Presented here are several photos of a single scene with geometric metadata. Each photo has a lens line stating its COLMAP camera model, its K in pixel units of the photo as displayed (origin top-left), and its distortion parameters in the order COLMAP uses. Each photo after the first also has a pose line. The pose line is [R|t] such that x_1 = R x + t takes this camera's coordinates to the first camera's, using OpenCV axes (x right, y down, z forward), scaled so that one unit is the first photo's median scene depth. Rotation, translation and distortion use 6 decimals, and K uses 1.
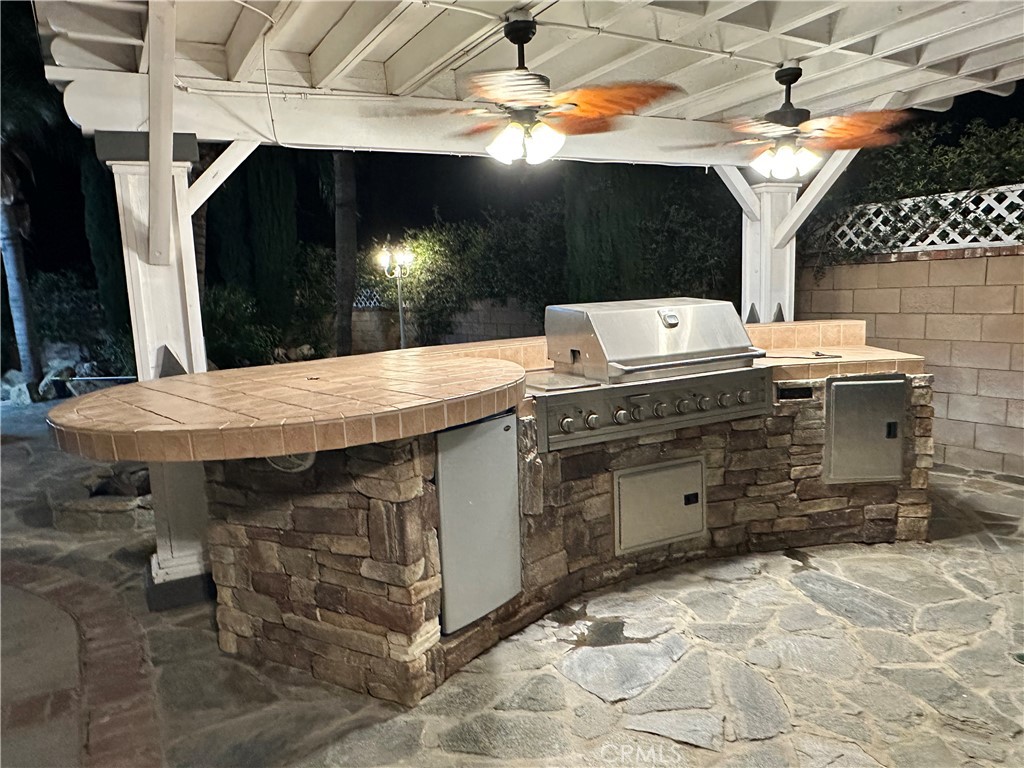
lens RADIAL K [[713.9, 0, 512.0], [0, 713.9, 384.0], [0, 0, 1]] dist [0.005879, 0.003899]
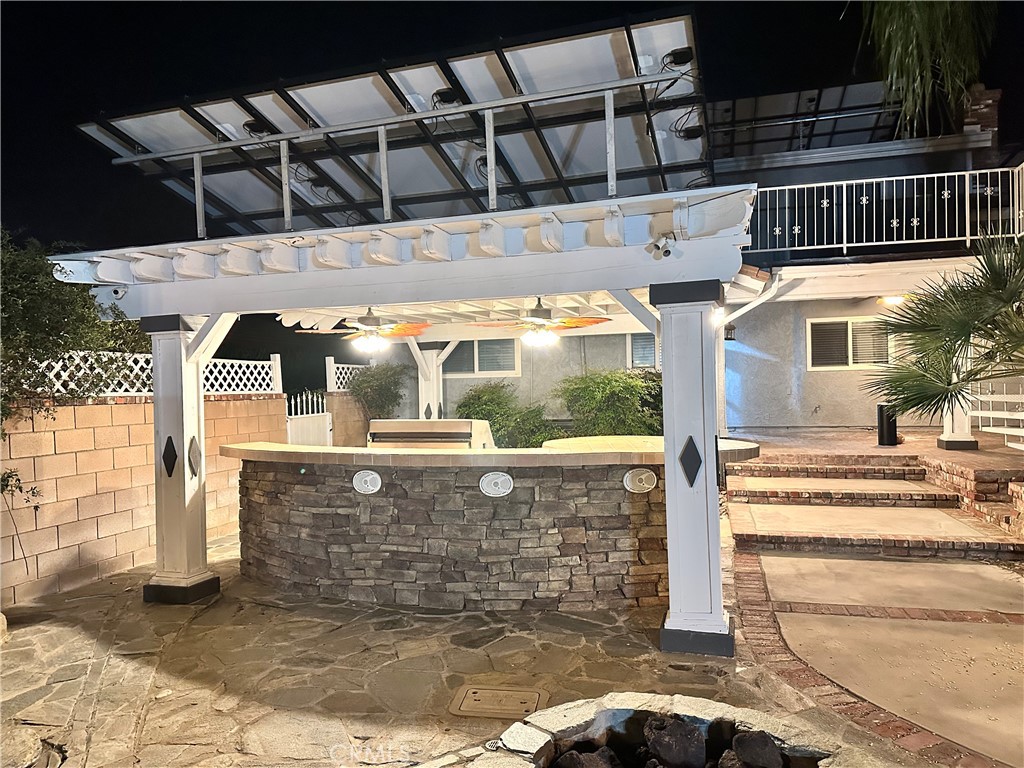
lens RADIAL K [[699.5, 0, 512.0], [0, 699.5, 384.0], [0, 0, 1]] dist [0.003127, -0.004072]
pose [[-0.692675, 0.055509, 0.719111, -0.760089], [0.134981, 0.989395, 0.053646, -0.184312], [-0.708507, 0.134226, -0.692822, 1.377526]]
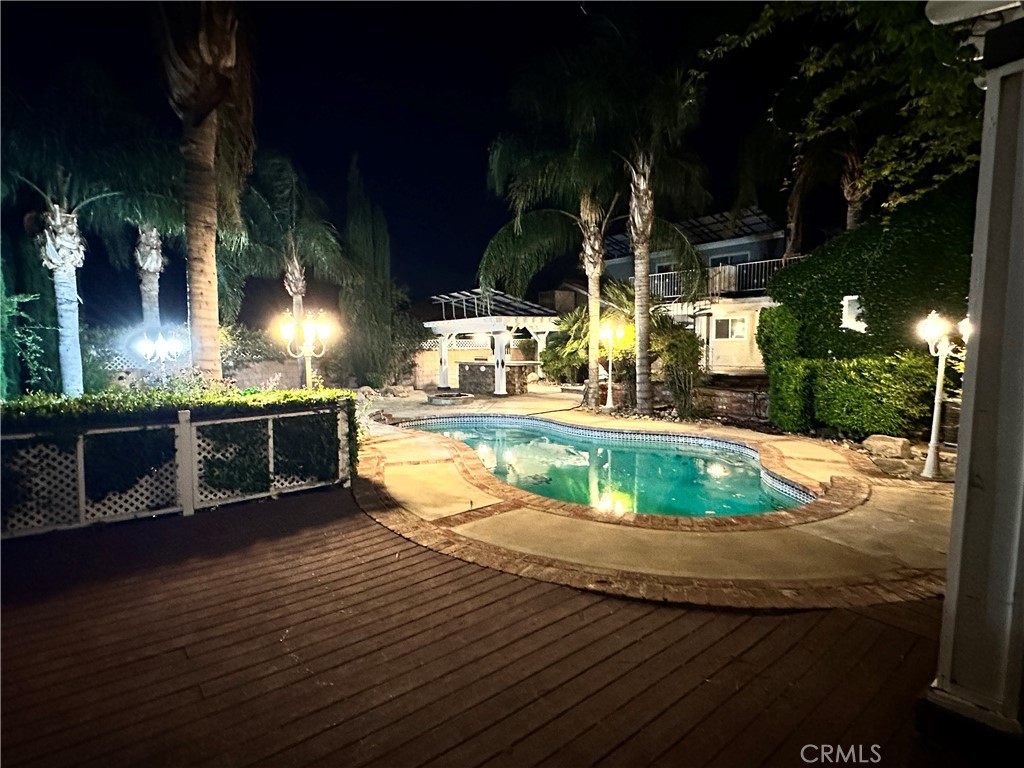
lens RADIAL K [[531.2, 0, 512.0], [0, 531.2, 384.0], [0, 0, 1]] dist [-0.000966, -0.000151]
pose [[-0.152851, -0.044158, 0.987262, -3.795130], [0.135702, 0.988600, 0.065228, -0.107491], [-0.978888, 0.143943, -0.145117, 1.097601]]
